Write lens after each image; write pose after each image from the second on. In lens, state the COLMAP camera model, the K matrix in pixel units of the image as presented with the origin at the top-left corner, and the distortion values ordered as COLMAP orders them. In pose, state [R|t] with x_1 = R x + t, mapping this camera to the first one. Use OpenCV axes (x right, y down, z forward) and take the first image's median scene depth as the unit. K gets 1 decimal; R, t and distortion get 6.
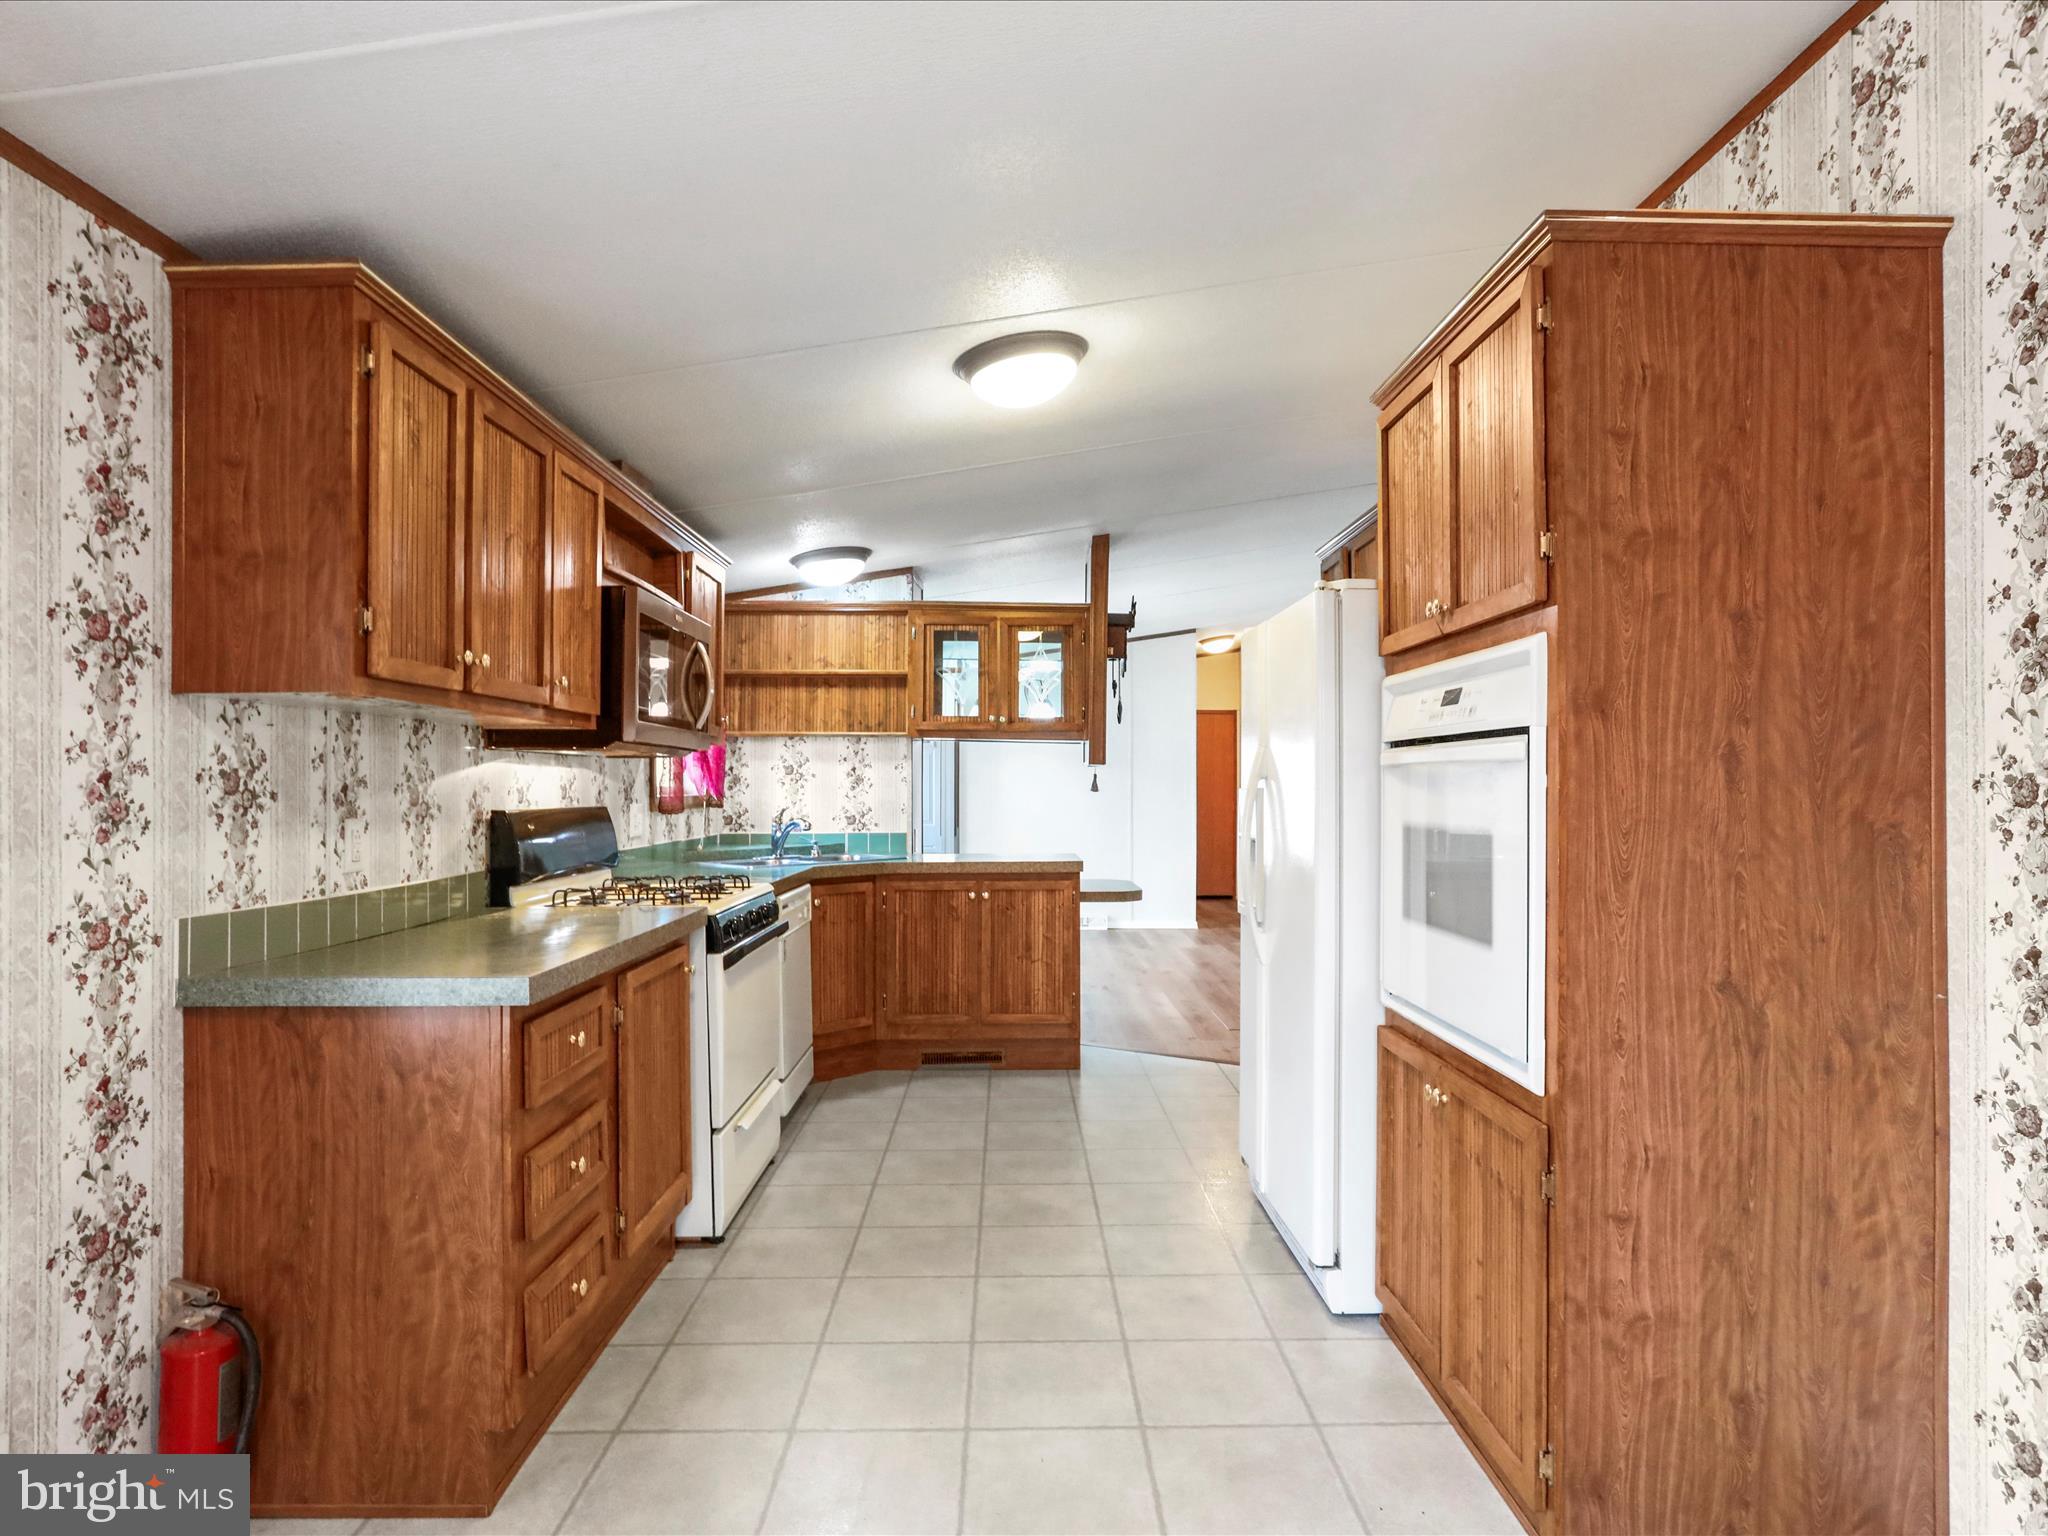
lens RADIAL K [[1163.1, 0, 1024.2], [0, 1163.1, 769.0], [0, 0, 1]] dist [-0.022211, 0.017024]
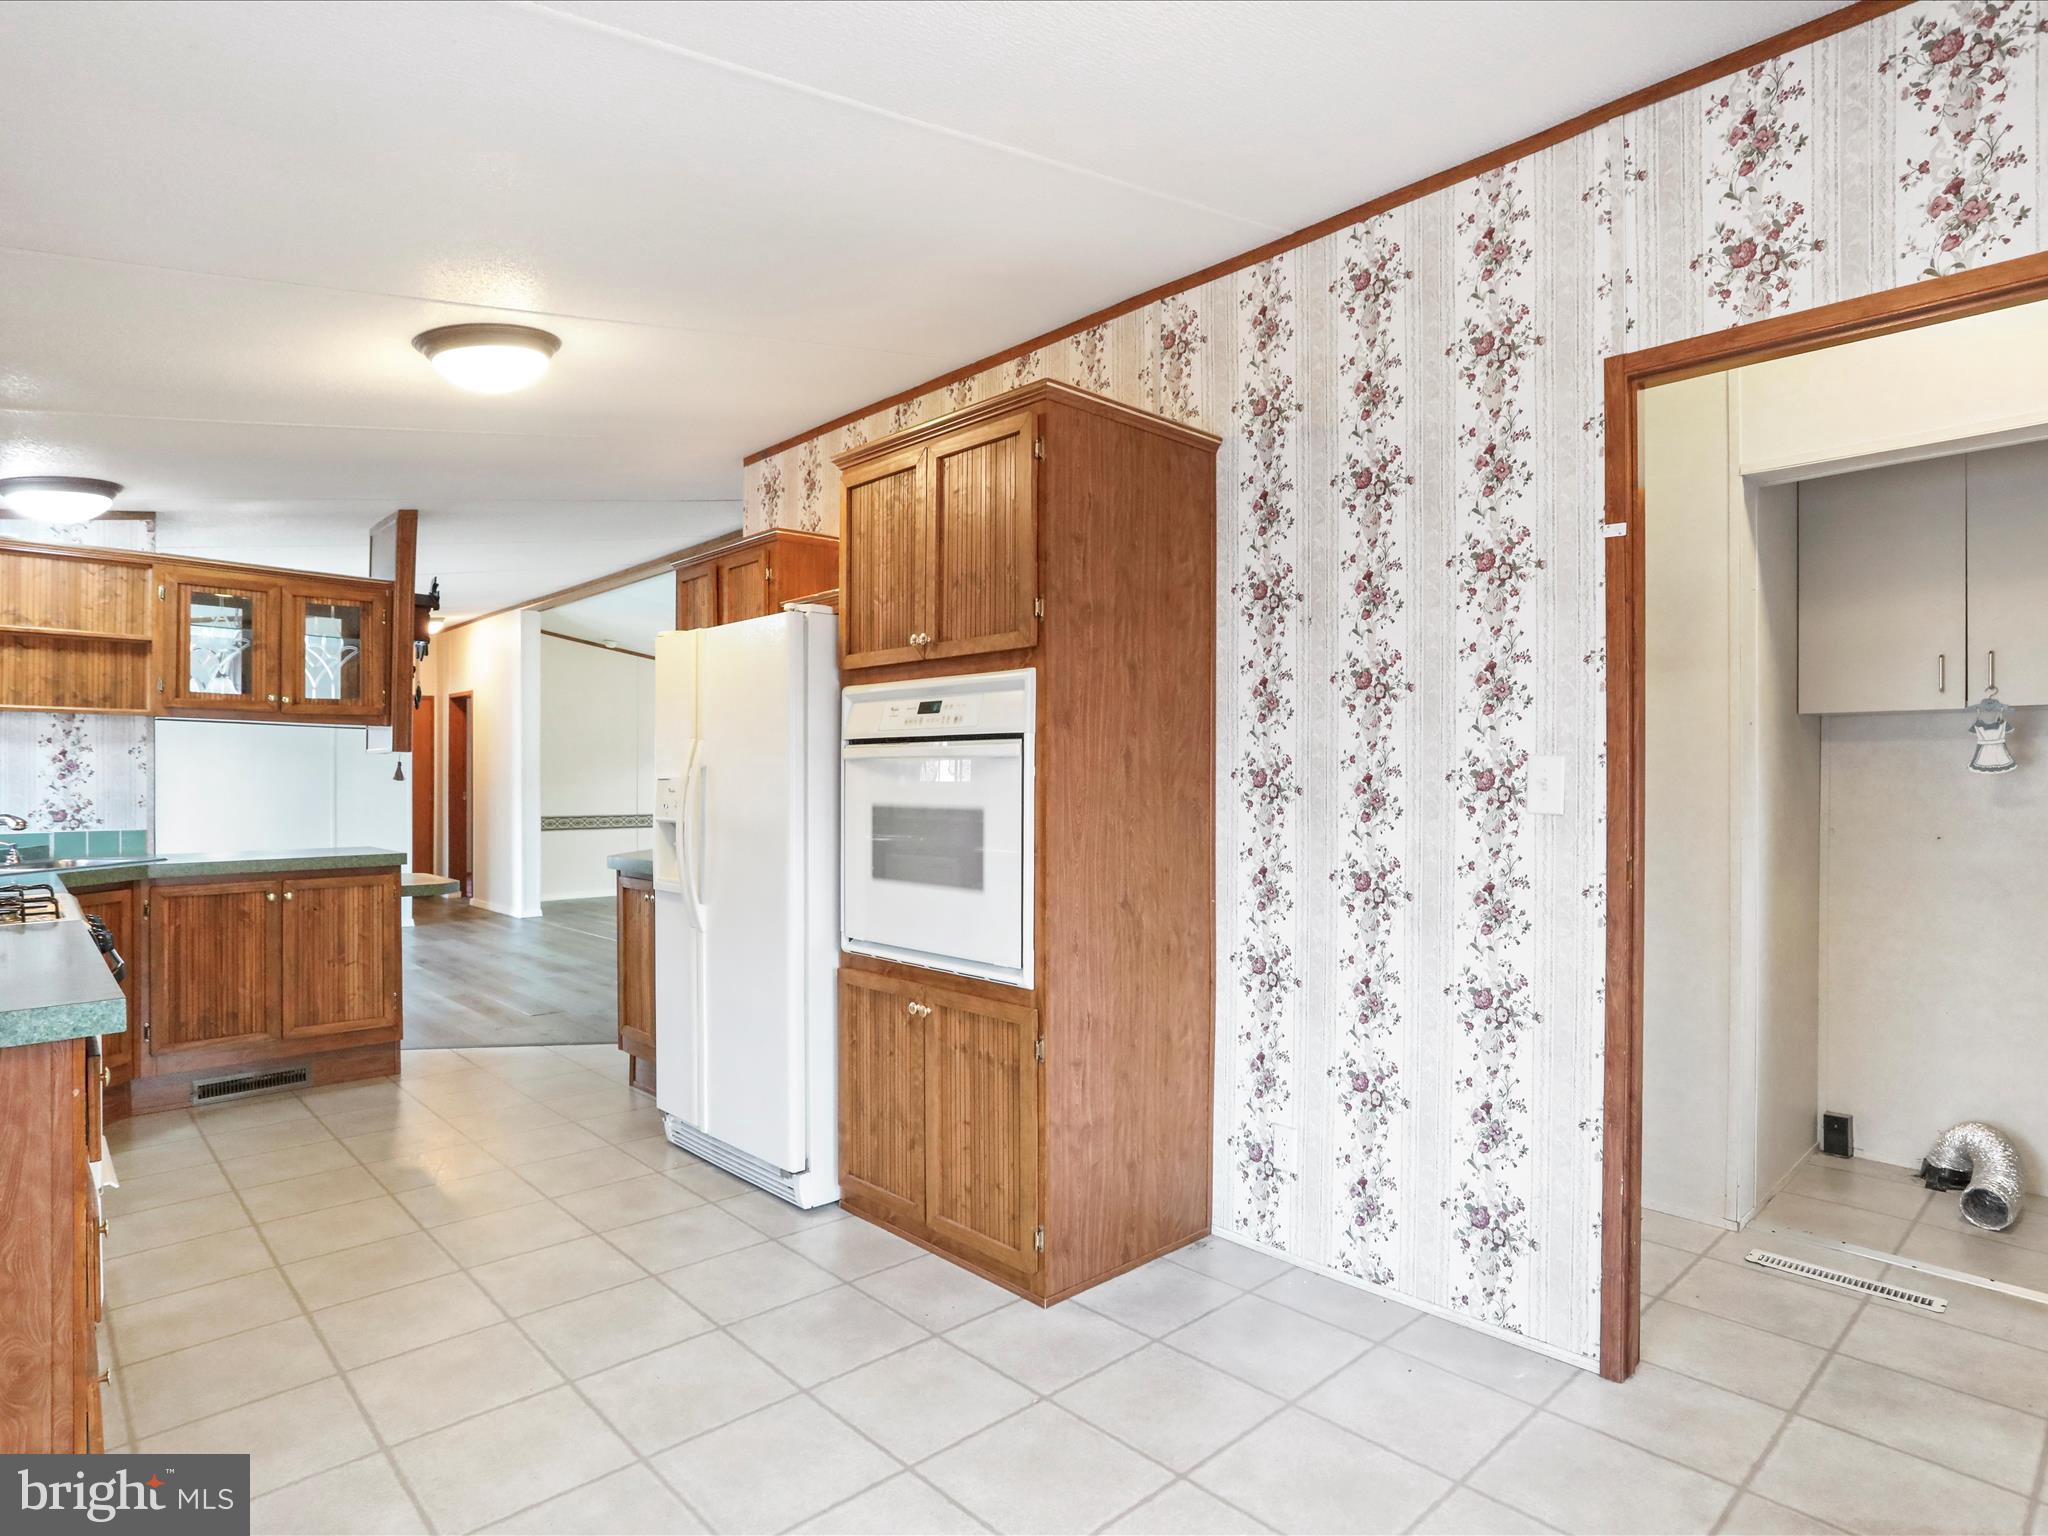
lens RADIAL K [[1116.7, 0, 1024.3], [0, 1116.7, 773.3], [0, 0, 1]] dist [-0.024201, 0.005178]
pose [[0.746148, 0.002231, 0.665777, -0.427973], [-0.011040, 0.999898, 0.009022, 0.000009], [-0.665689, -0.014082, 0.746096, -0.023539]]
